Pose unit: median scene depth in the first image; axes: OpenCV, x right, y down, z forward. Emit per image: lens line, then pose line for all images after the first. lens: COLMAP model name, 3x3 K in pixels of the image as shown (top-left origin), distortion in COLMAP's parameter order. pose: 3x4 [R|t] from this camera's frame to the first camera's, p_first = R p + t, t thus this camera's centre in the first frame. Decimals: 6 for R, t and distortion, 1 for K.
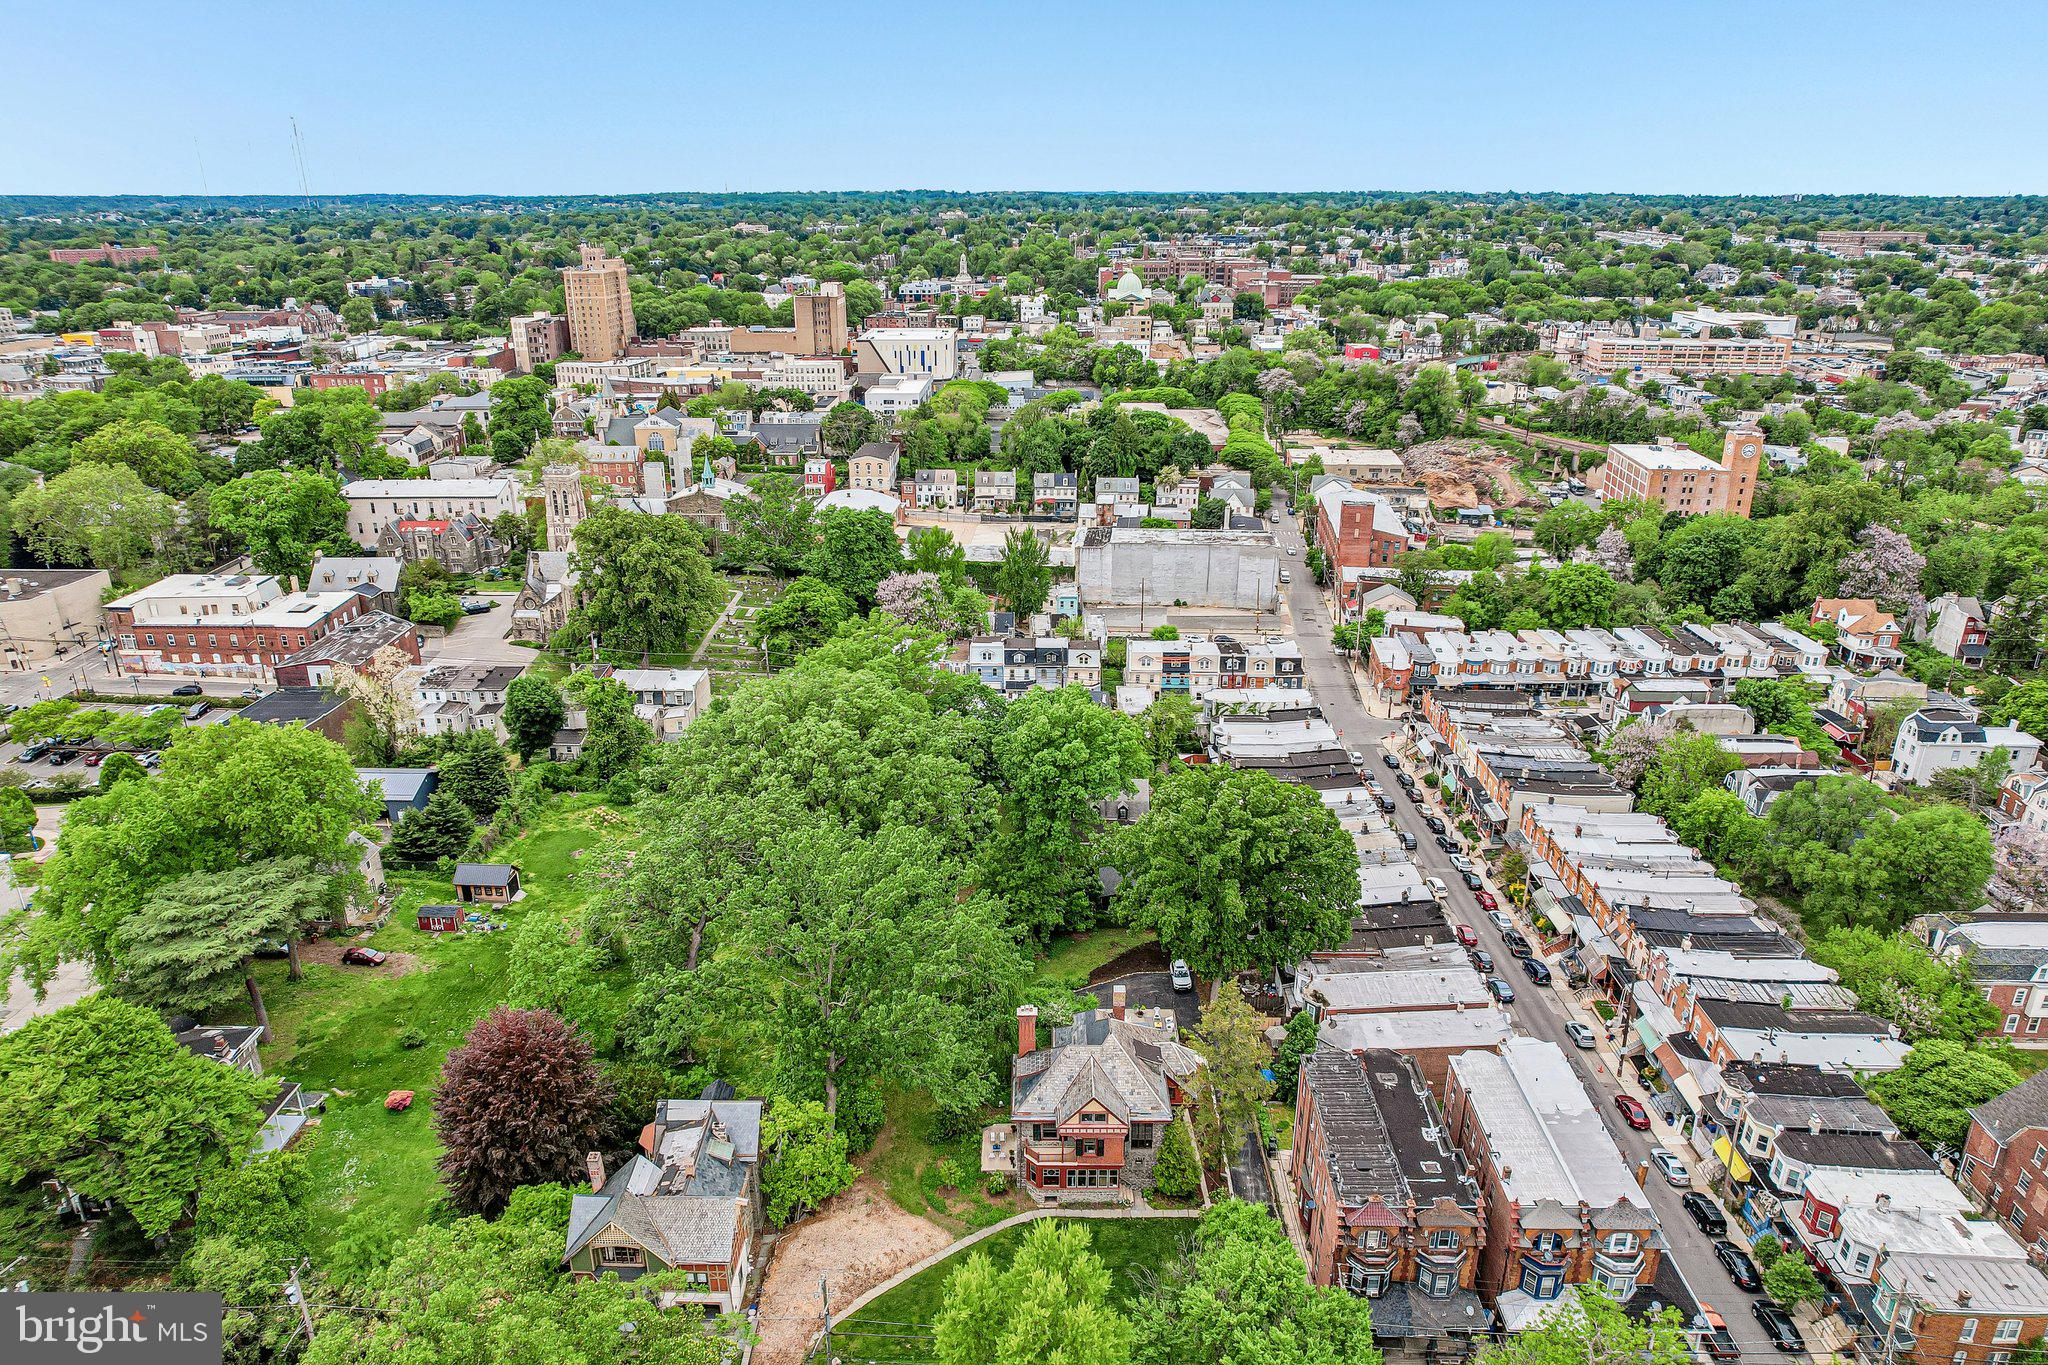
lens RADIAL K [[1319.5, 0, 1027.3], [0, 1319.5, 677.2], [0, 0, 1]] dist [-0.074894, 0.059190]
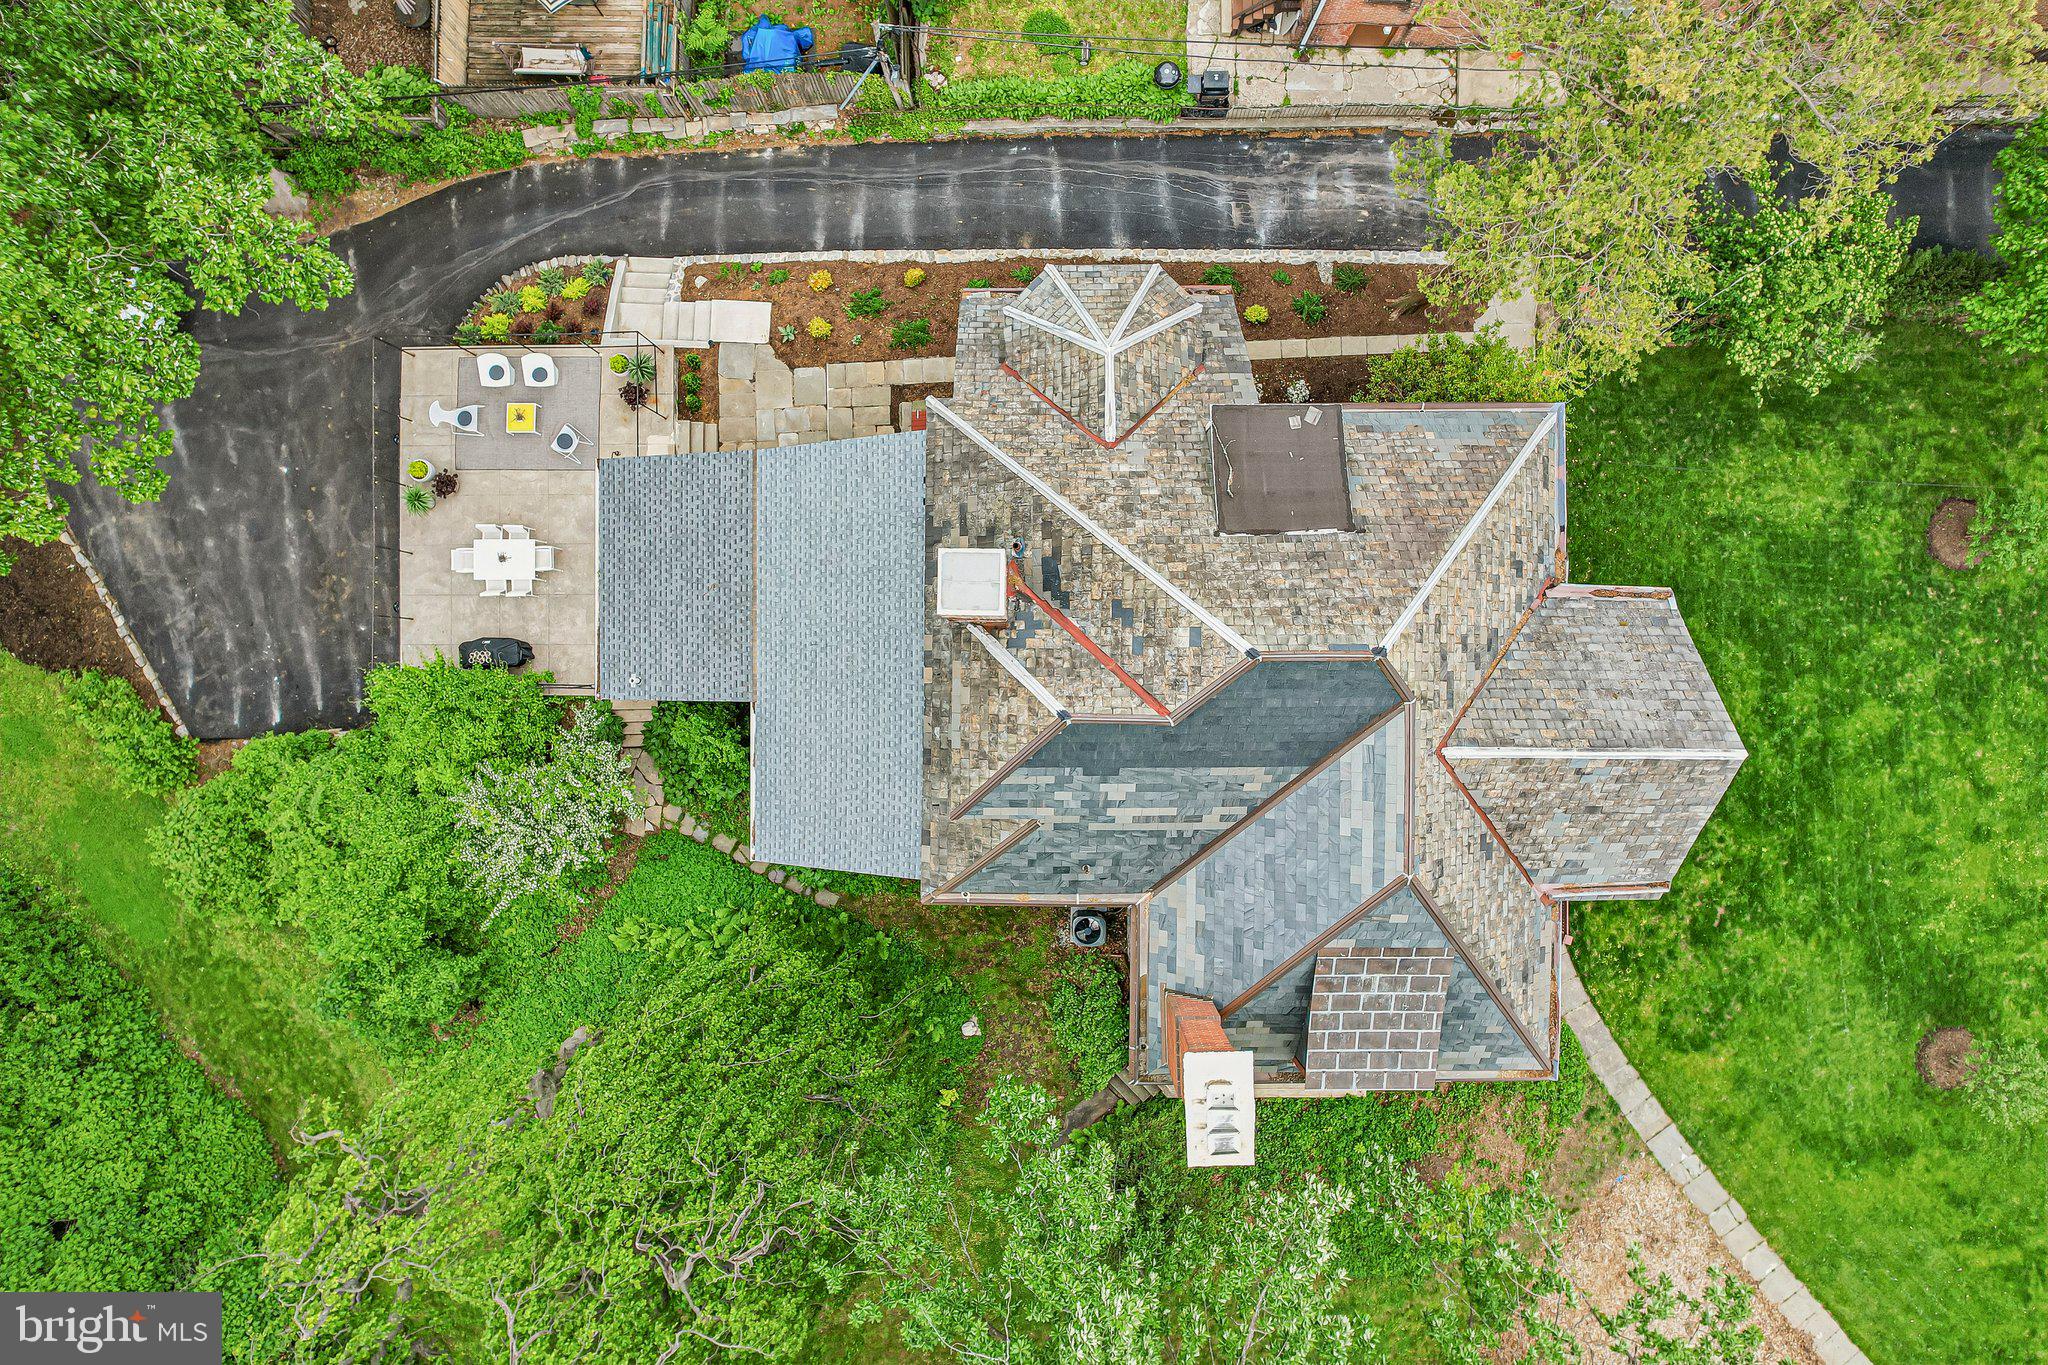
lens RADIAL K [[1319.5, 0, 1013.5], [0, 1319.5, 685.8], [0, 0, 1]] dist [-0.074894, 0.059190]
pose [[-0.003431, -0.999851, -0.016897, 0.028585], [0.351514, -0.017025, 0.936028, 0.035360], [-0.936176, -0.002728, 0.351520, 0.449674]]
